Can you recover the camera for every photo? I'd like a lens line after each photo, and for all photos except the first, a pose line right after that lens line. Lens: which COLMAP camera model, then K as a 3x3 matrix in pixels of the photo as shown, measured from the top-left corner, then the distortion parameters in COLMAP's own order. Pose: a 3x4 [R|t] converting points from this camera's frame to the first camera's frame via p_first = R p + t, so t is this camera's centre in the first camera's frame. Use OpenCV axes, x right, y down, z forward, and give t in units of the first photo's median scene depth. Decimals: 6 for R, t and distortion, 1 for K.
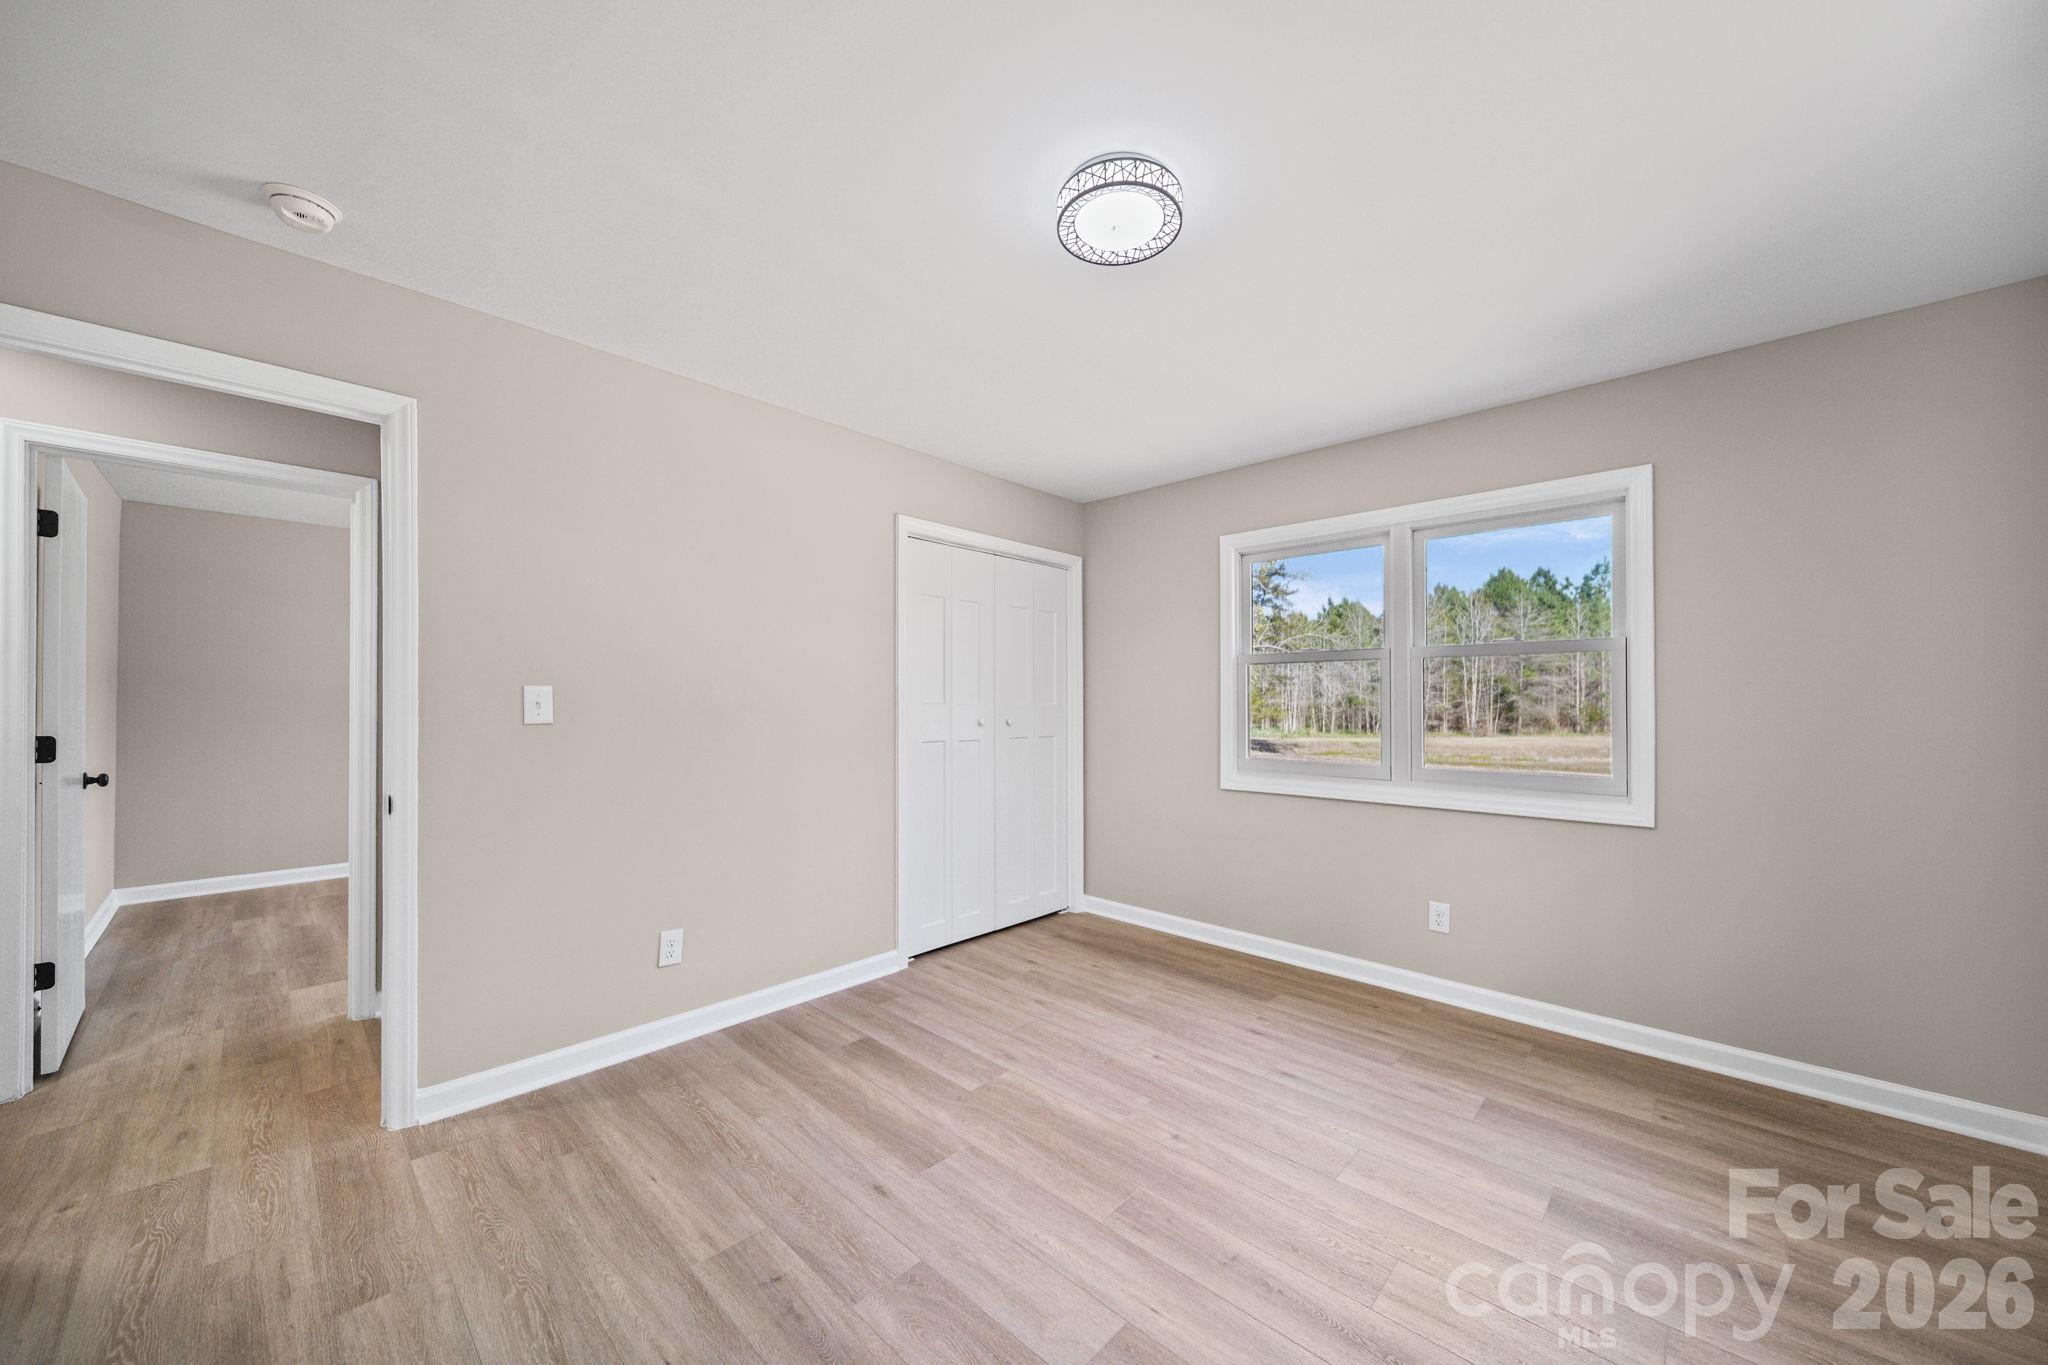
lens RADIAL K [[729.9, 0, 1024.8], [0, 729.9, 708.8], [0, 0, 1]] dist [-0.000879, -0.001232]
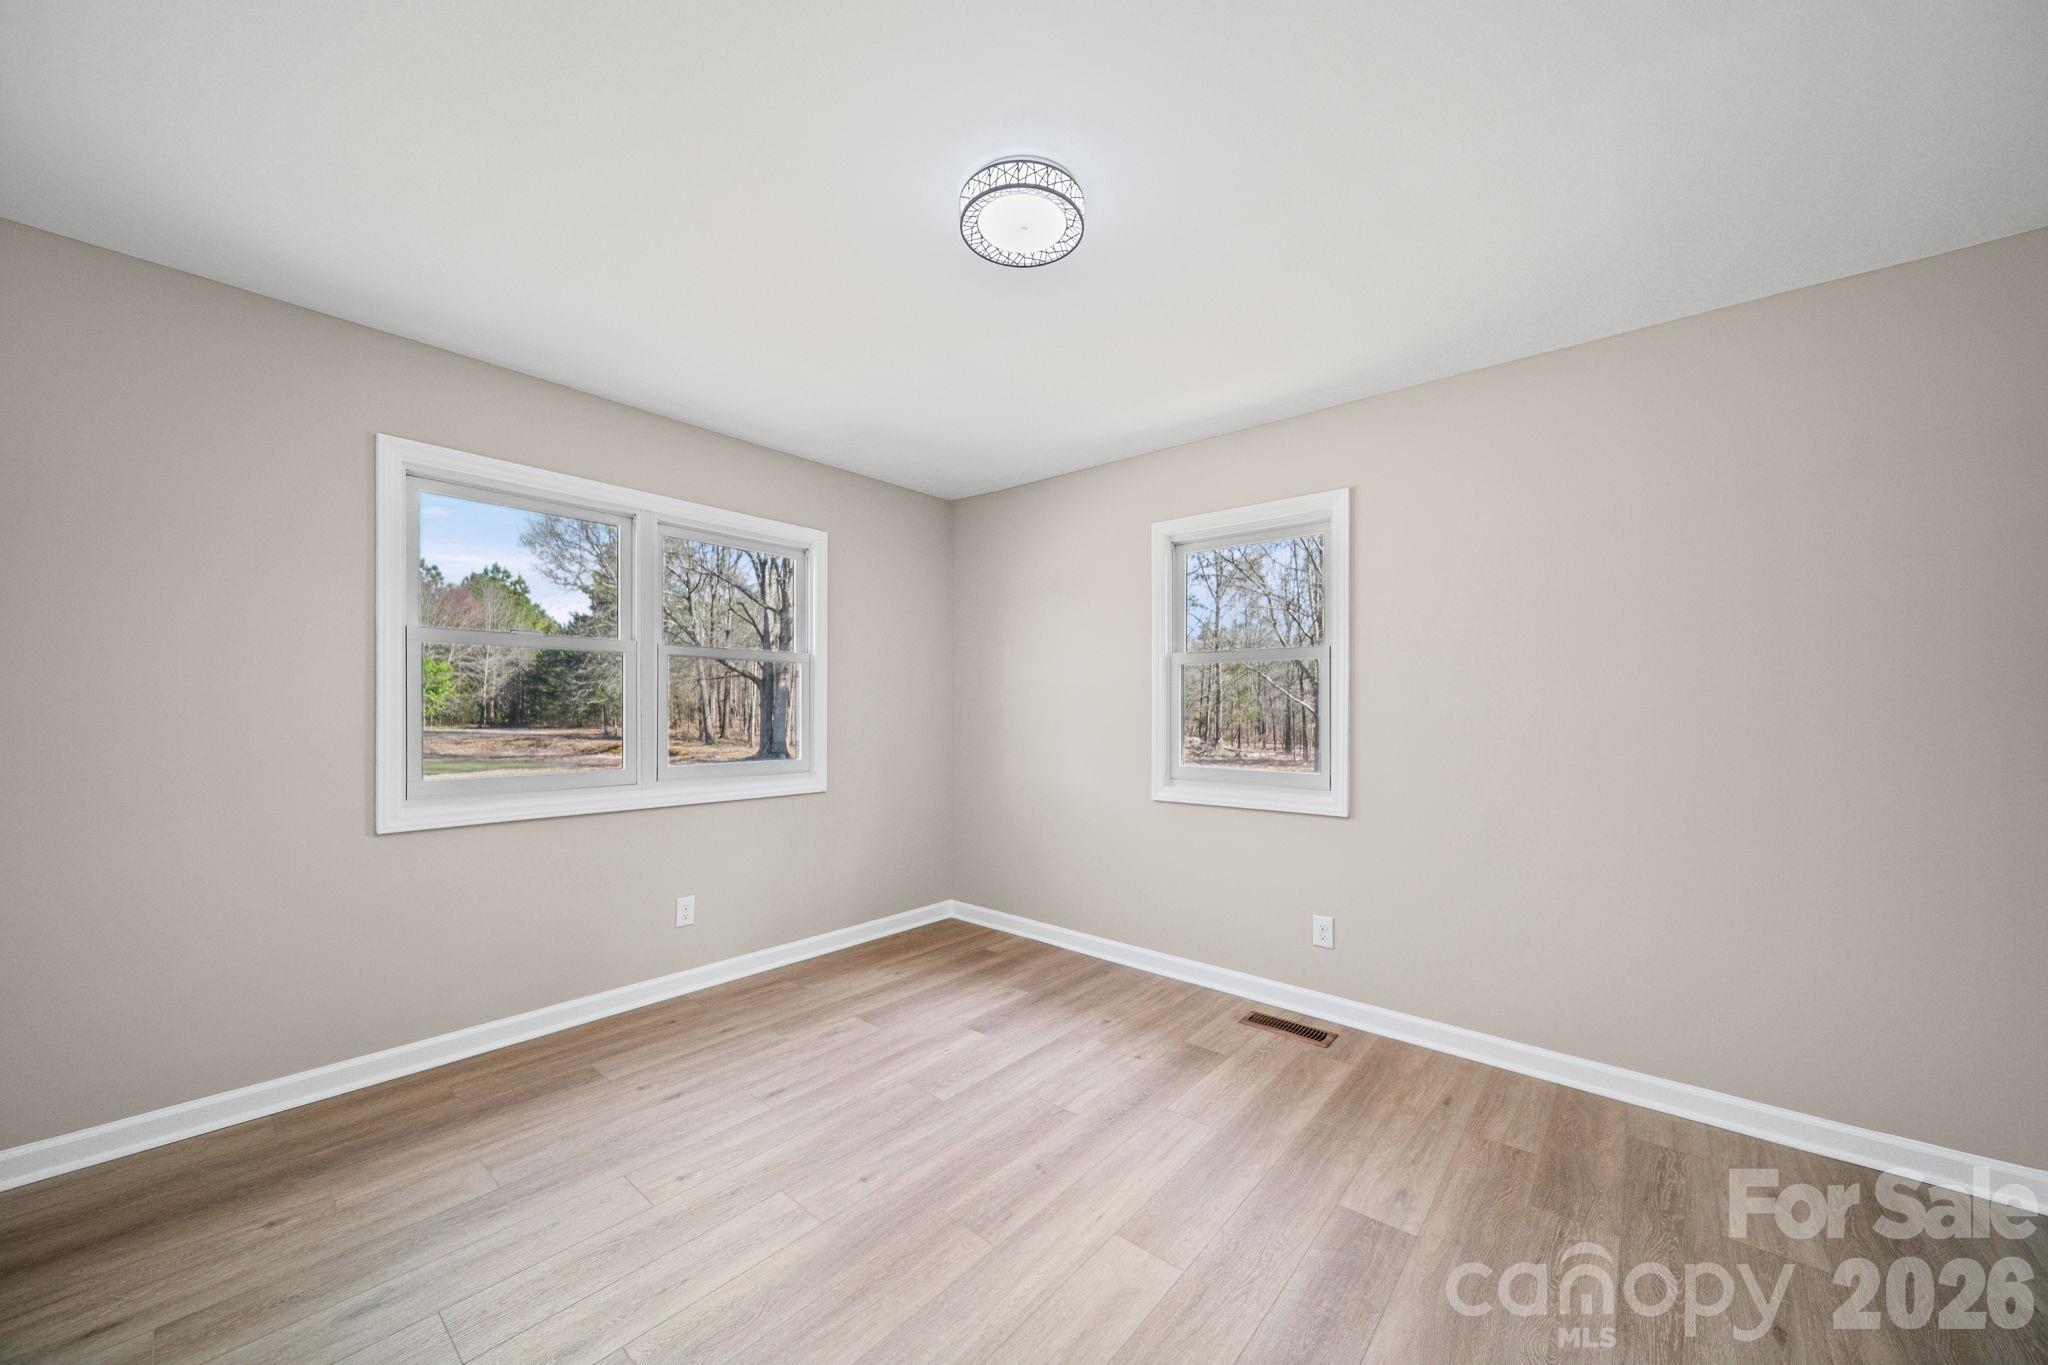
lens RADIAL K [[729.9, 0, 1041.8], [0, 729.9, 701.7], [0, 0, 1]] dist [-0.000879, -0.001232]
pose [[-0.055820, 0.001632, 0.998440, -0.556630], [0.001218, 0.999998, -0.001566, -0.006954], [-0.998440, 0.001128, -0.055822, 0.643431]]
